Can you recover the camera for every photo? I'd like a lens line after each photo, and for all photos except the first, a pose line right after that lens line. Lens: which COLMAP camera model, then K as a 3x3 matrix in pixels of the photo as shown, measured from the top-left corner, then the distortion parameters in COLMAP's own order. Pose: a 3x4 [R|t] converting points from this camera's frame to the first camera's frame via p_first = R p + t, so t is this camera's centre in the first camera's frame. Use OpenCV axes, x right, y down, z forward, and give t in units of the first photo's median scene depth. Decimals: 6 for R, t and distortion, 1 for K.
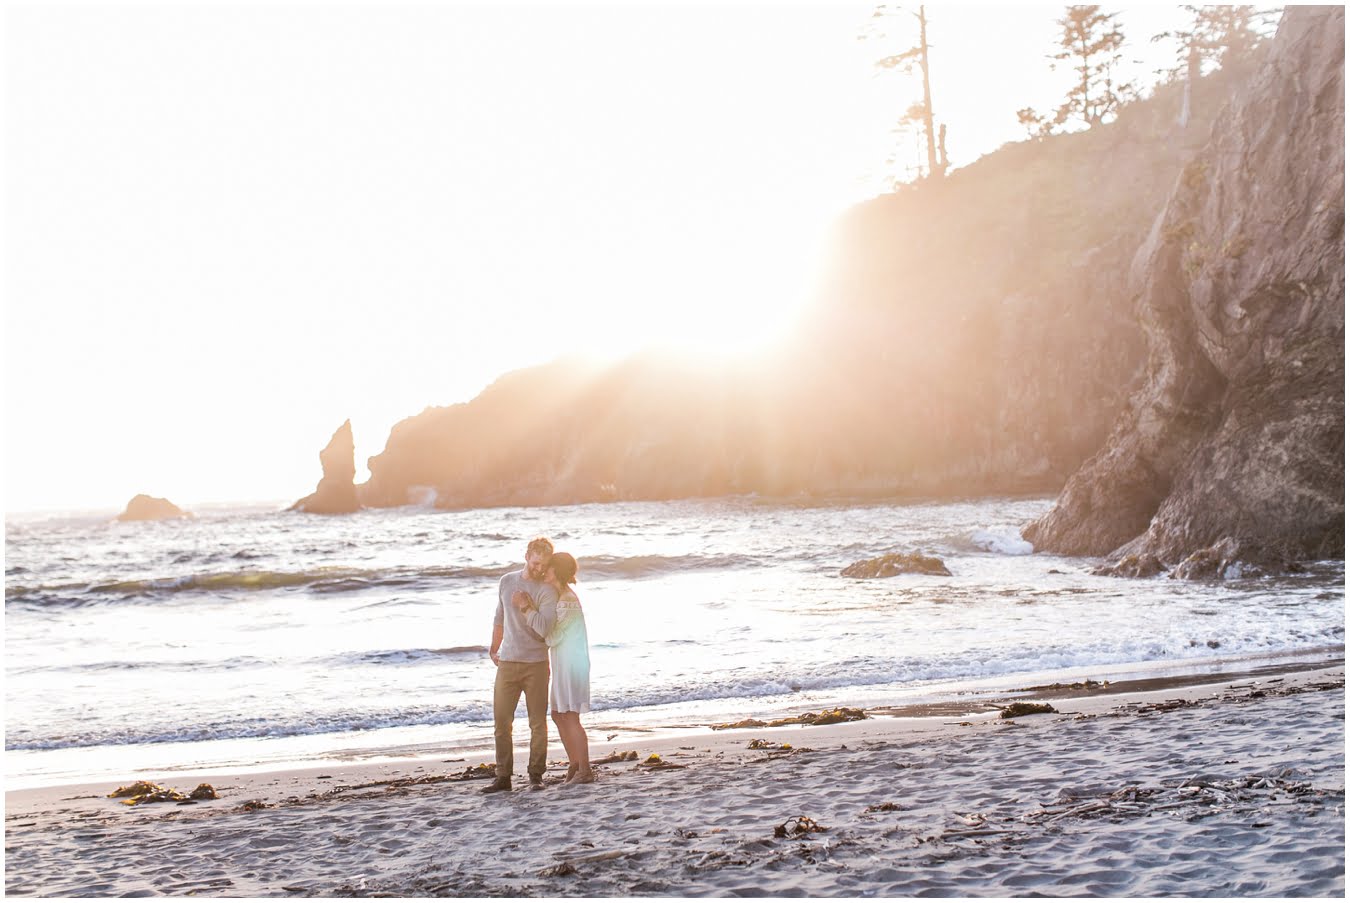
lens RADIAL K [[2104.6, 0, 672.2], [0, 2104.6, 445.4], [0, 0, 1]] dist [-0.077377, 0.000000]
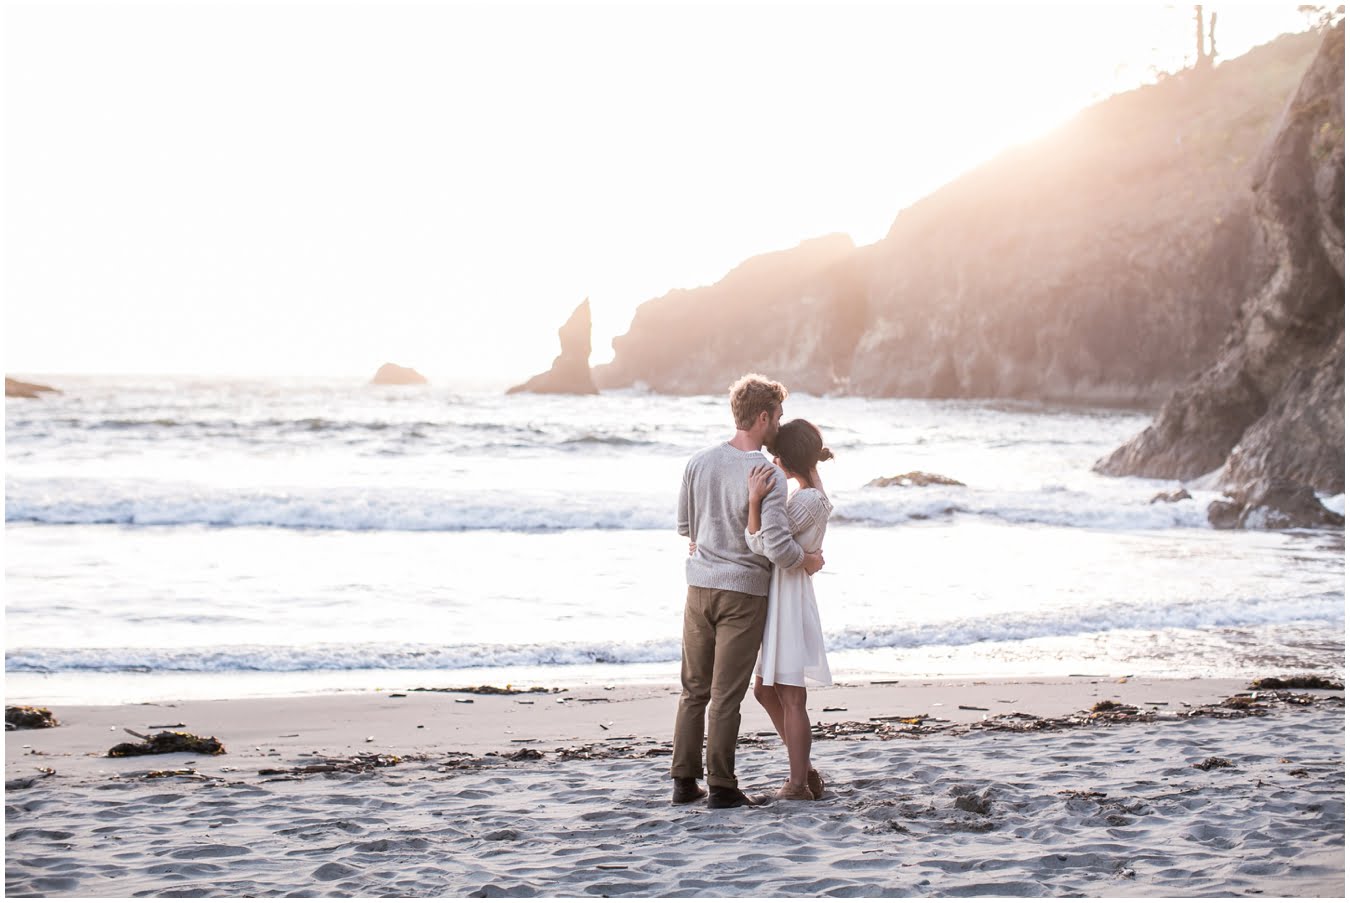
lens RADIAL K [[2104.6, 0, 707.2], [0, 2104.6, 438.9], [0, 0, 1]] dist [-0.077377, 0.000000]
pose [[0.988890, 0.058457, -0.136674, 0.125508], [-0.051788, 0.997311, 0.051853, -0.001008], [0.139338, -0.044199, 0.989258, 0.129092]]
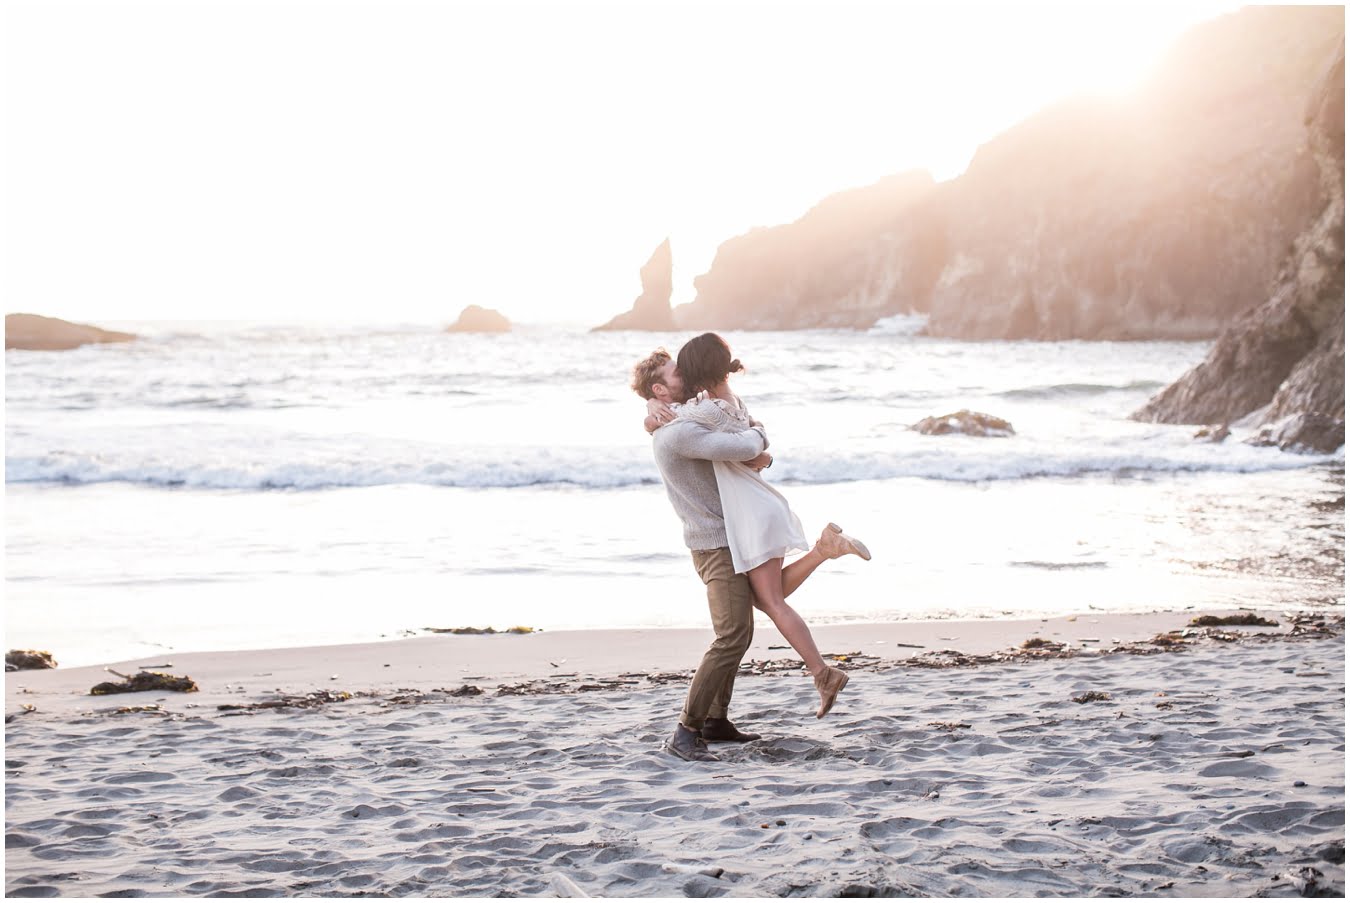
lens RADIAL K [[2104.6, 0, 681.2], [0, 2104.6, 462.9], [0, 0, 1]] dist [-0.077377, 0.000000]
pose [[0.980340, 0.054159, -0.189735, 0.142715], [-0.036507, 0.994776, 0.095327, -0.004379], [0.193907, -0.086527, 0.977197, 0.118278]]
